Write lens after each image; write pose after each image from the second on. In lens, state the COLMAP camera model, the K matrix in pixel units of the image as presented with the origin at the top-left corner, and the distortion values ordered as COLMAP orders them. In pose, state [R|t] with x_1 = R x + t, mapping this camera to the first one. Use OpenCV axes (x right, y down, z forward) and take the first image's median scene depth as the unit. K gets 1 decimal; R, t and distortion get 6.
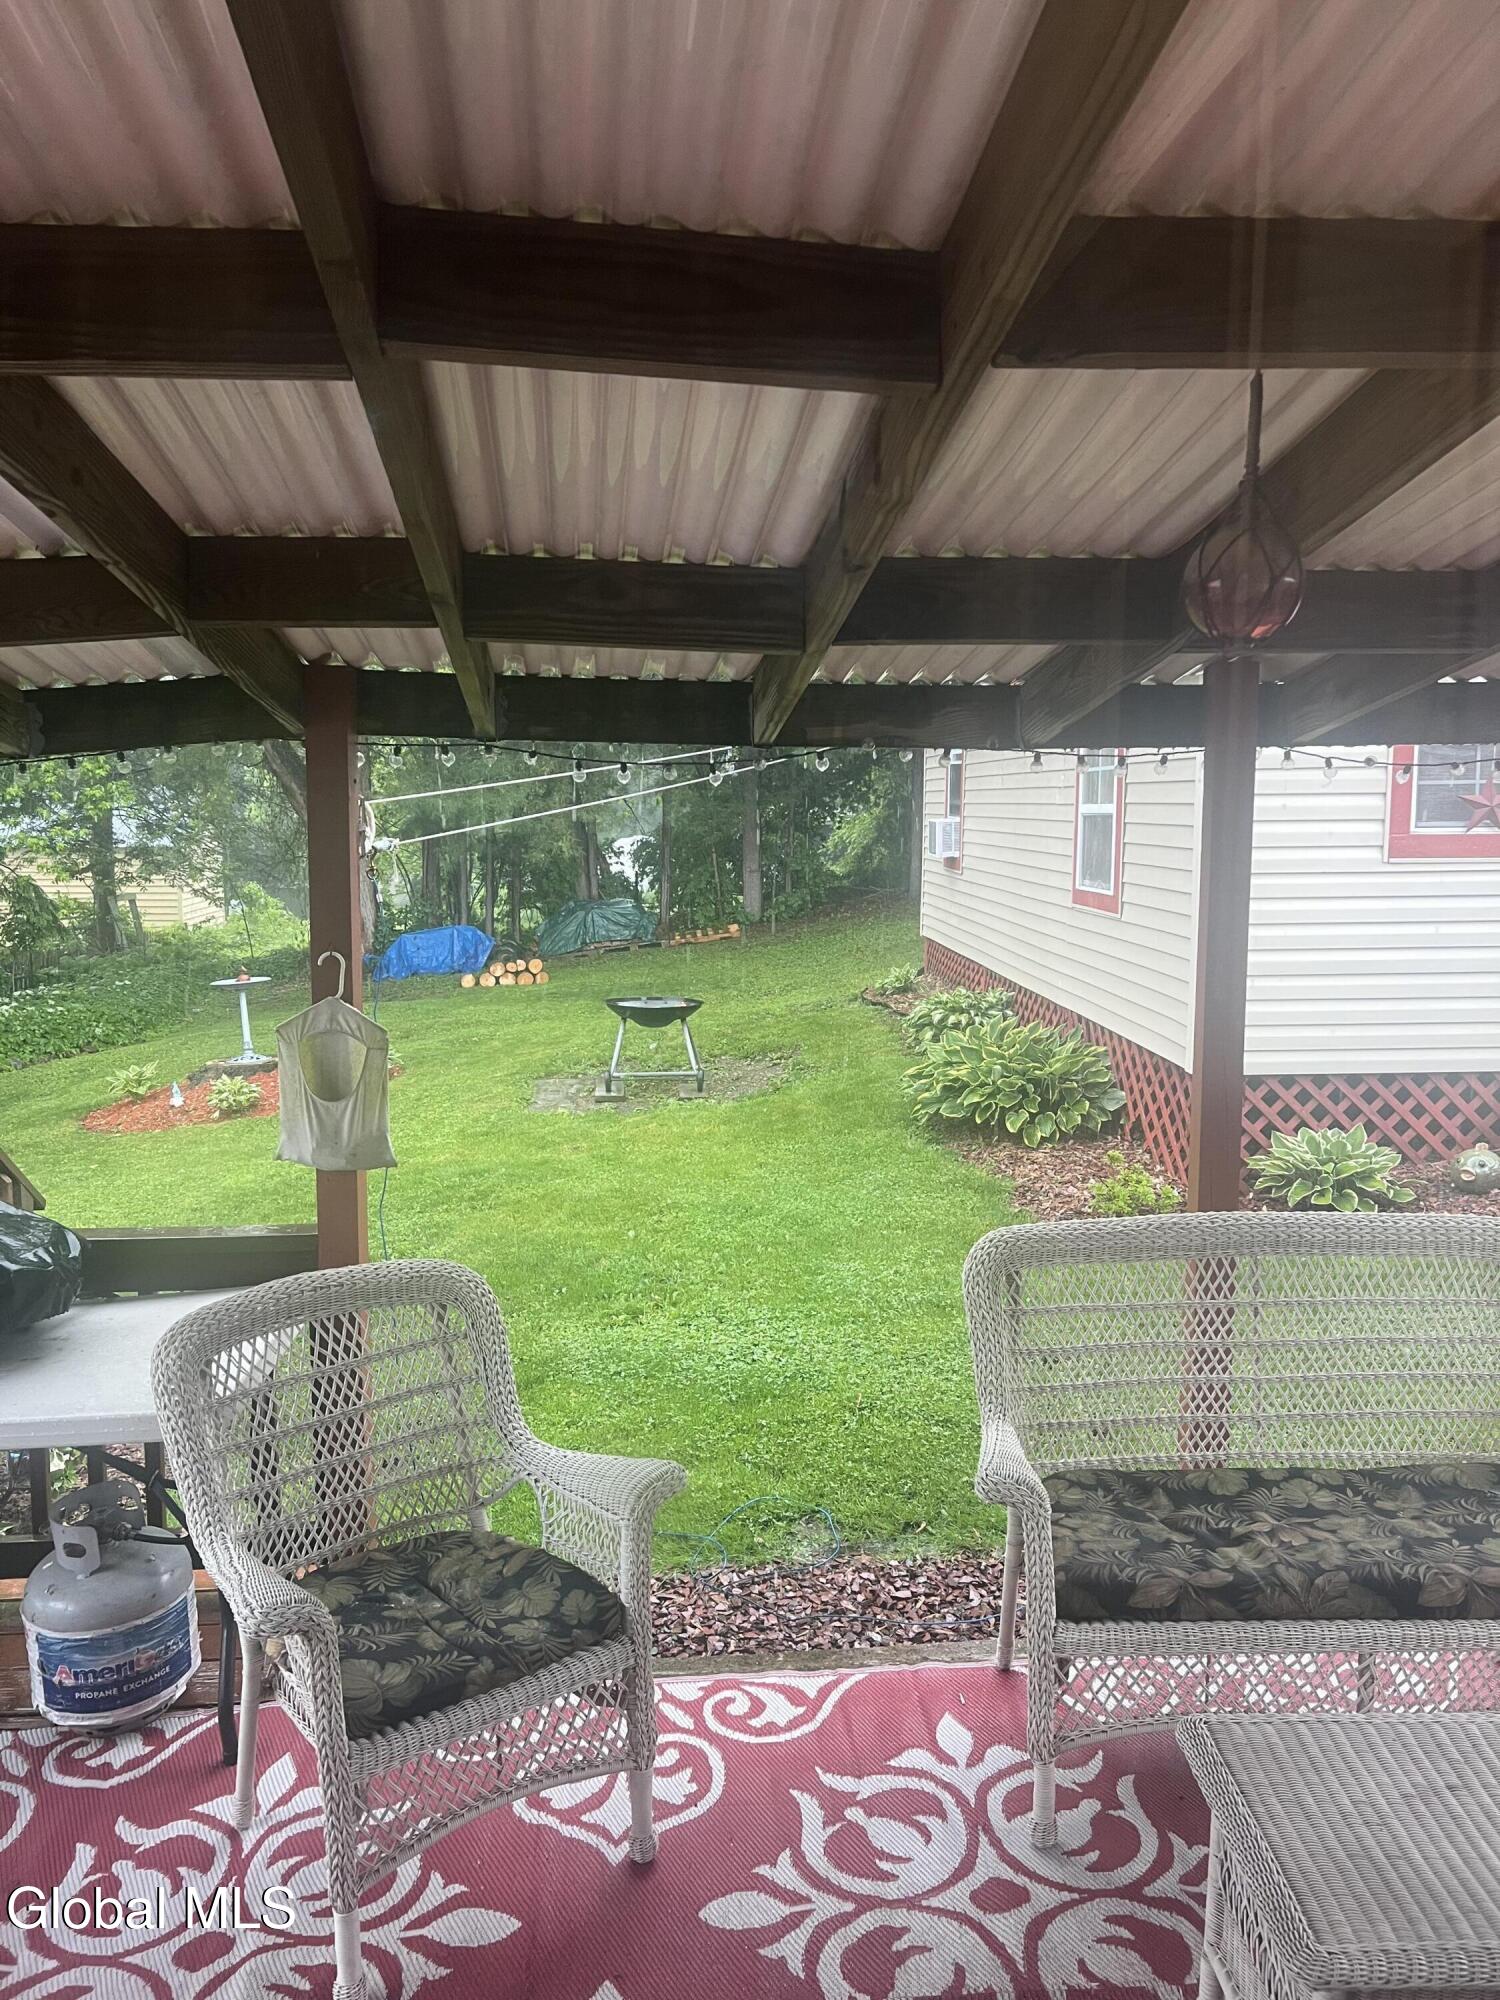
lens RADIAL K [[1492.3, 0, 748.9], [0, 1492.3, 1004.3], [0, 0, 1]] dist [0.056753, -0.065457]
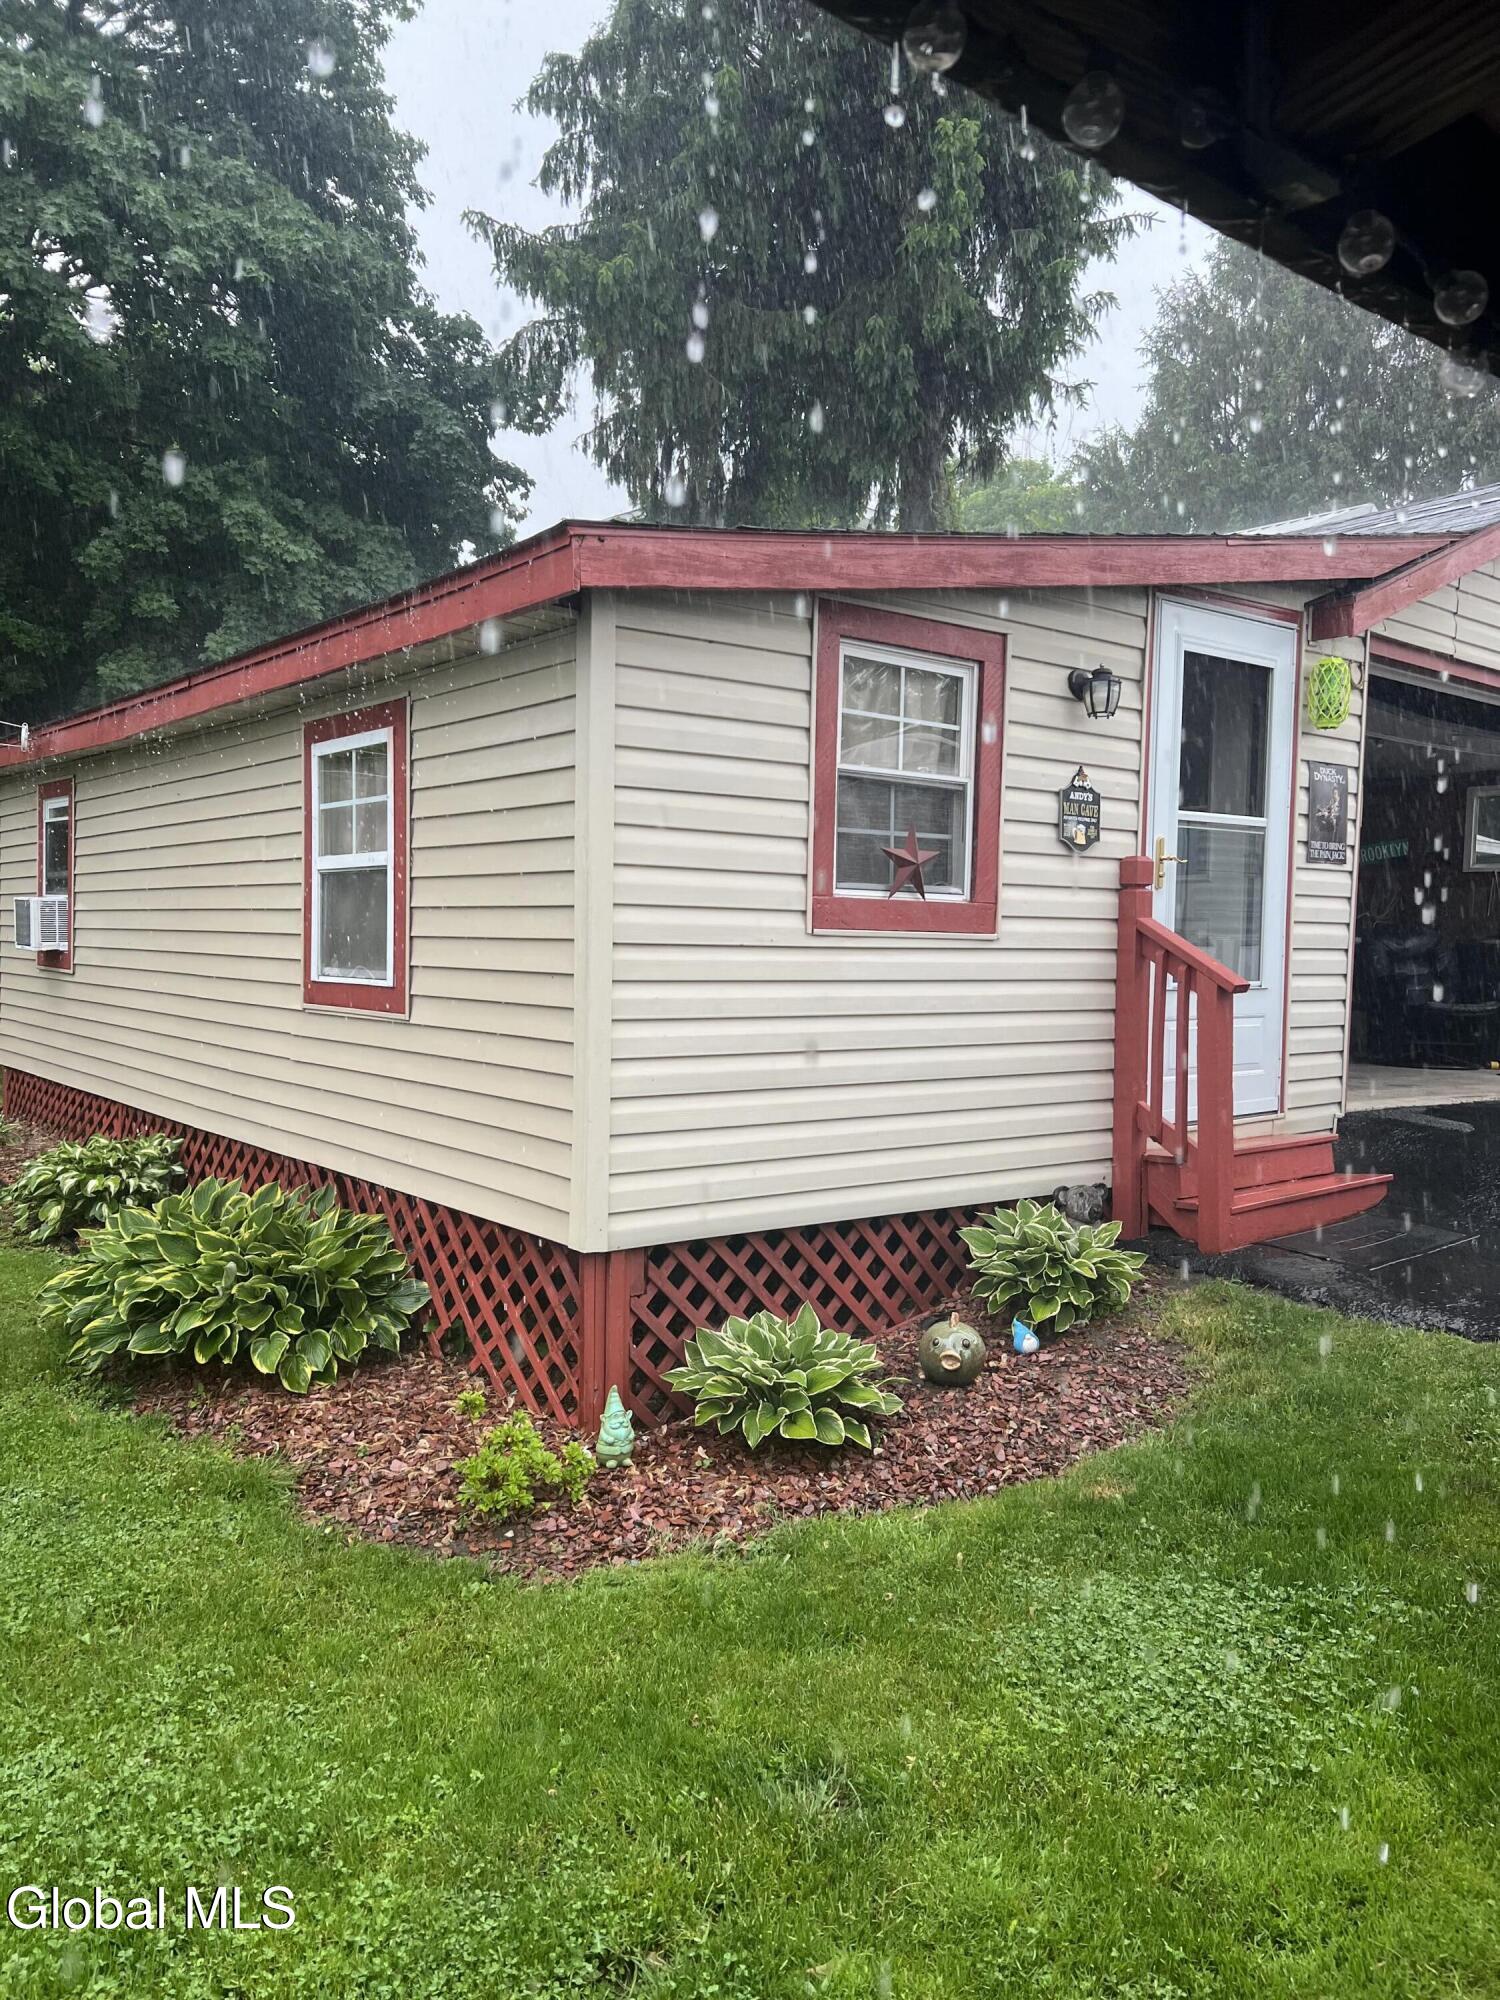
lens RADIAL K [[1492.3, 0, 741.7], [0, 1492.3, 1010.9], [0, 0, 1]] dist [0.056753, -0.065457]
pose [[0.815374, -0.001652, 0.578932, -0.017347], [0.050446, 0.996395, -0.068206, -0.008328], [-0.576733, 0.084818, 0.812518, 0.374868]]
